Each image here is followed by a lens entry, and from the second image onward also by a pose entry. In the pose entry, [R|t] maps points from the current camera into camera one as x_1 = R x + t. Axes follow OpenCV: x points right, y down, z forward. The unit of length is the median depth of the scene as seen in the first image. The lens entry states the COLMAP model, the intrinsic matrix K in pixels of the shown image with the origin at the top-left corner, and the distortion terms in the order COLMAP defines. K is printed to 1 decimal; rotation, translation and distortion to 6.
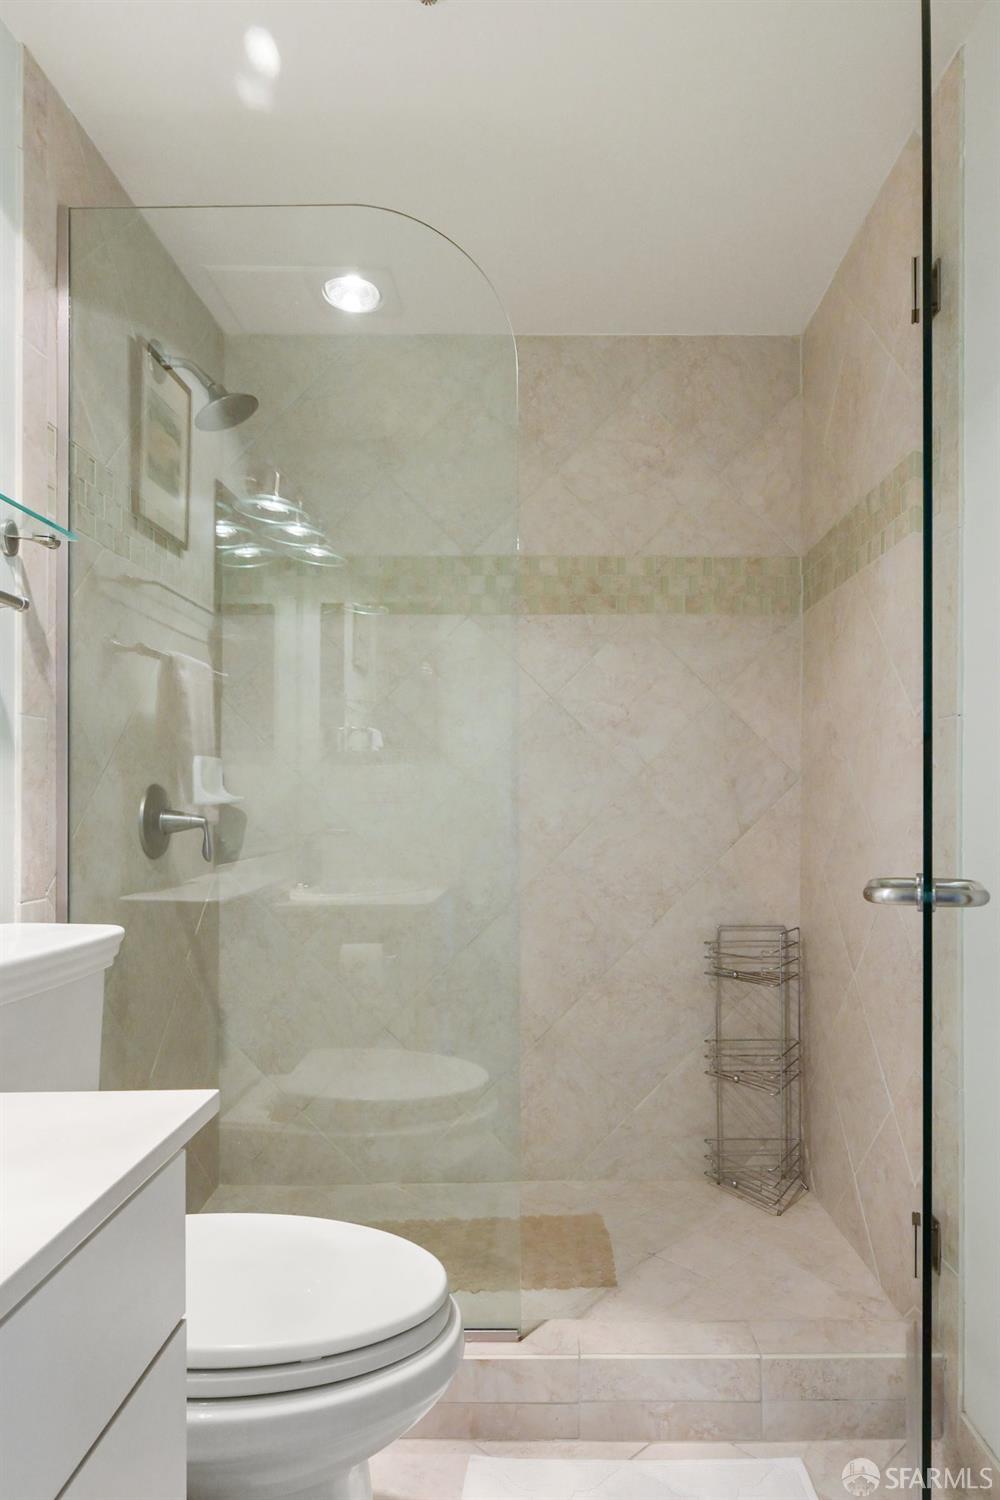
lens RADIAL K [[919.8, 0, 500.1], [0, 919.8, 784.4], [0, 0, 1]] dist [-0.001234, -0.001597]
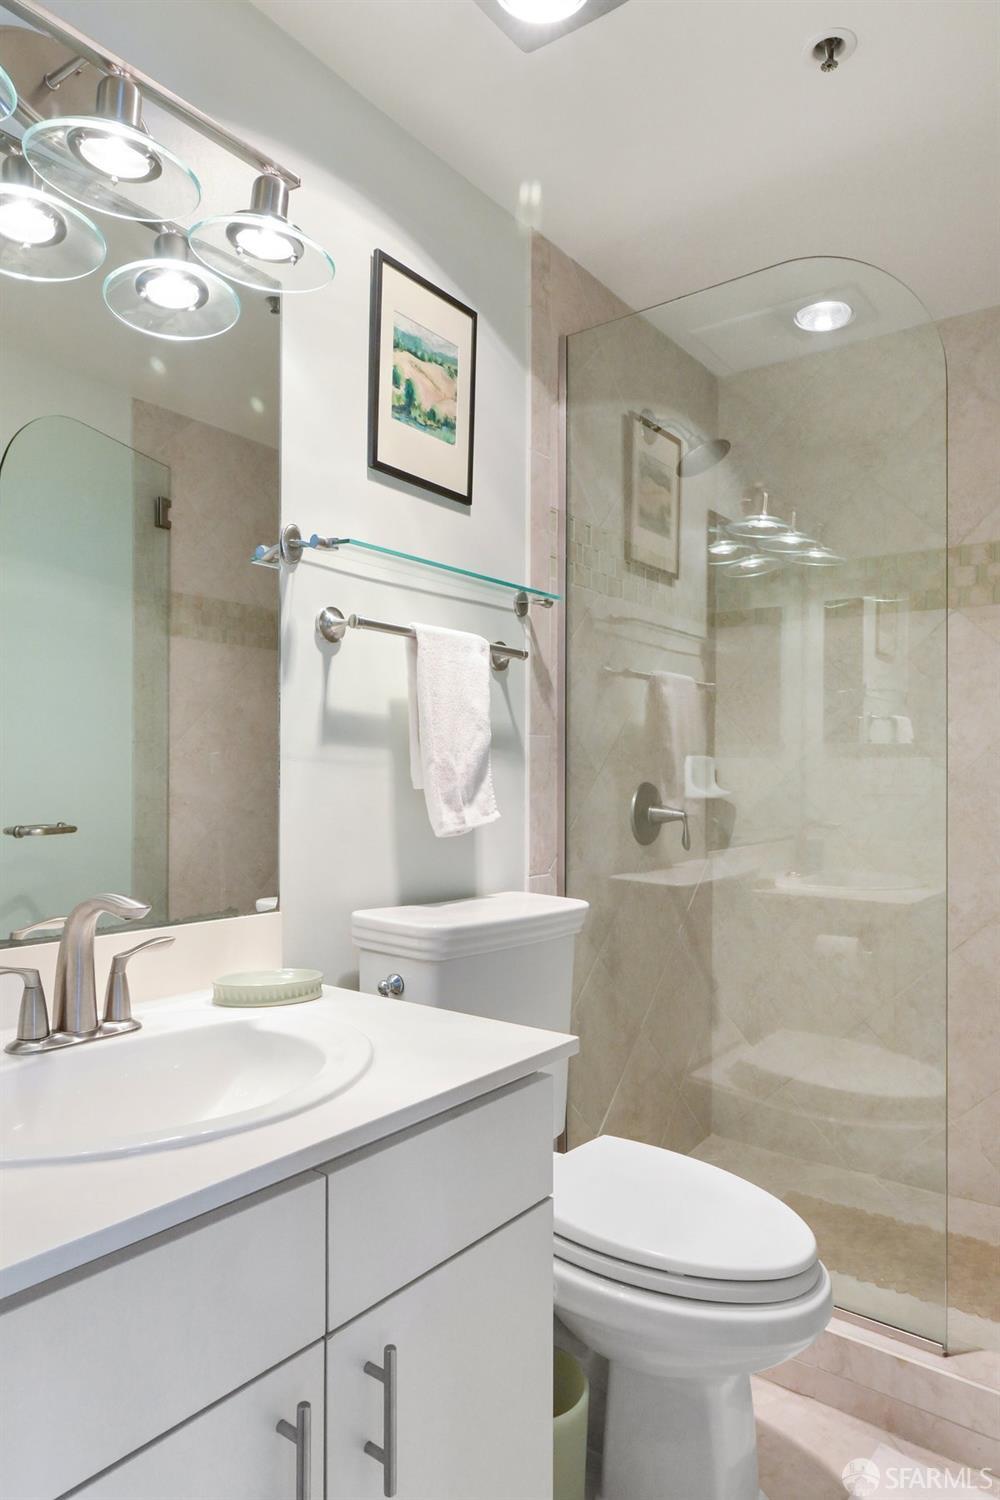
lens RADIAL K [[929.0, 0, 500.0], [0, 929.0, 750.0], [0, 0, 1]] dist [0.000594, -0.001540]
pose [[0.795673, -0.000222, -0.605727, 0.202536], [0.001396, 0.999998, 0.001467, -0.043689], [0.605725, -0.002013, 0.795671, -0.073810]]
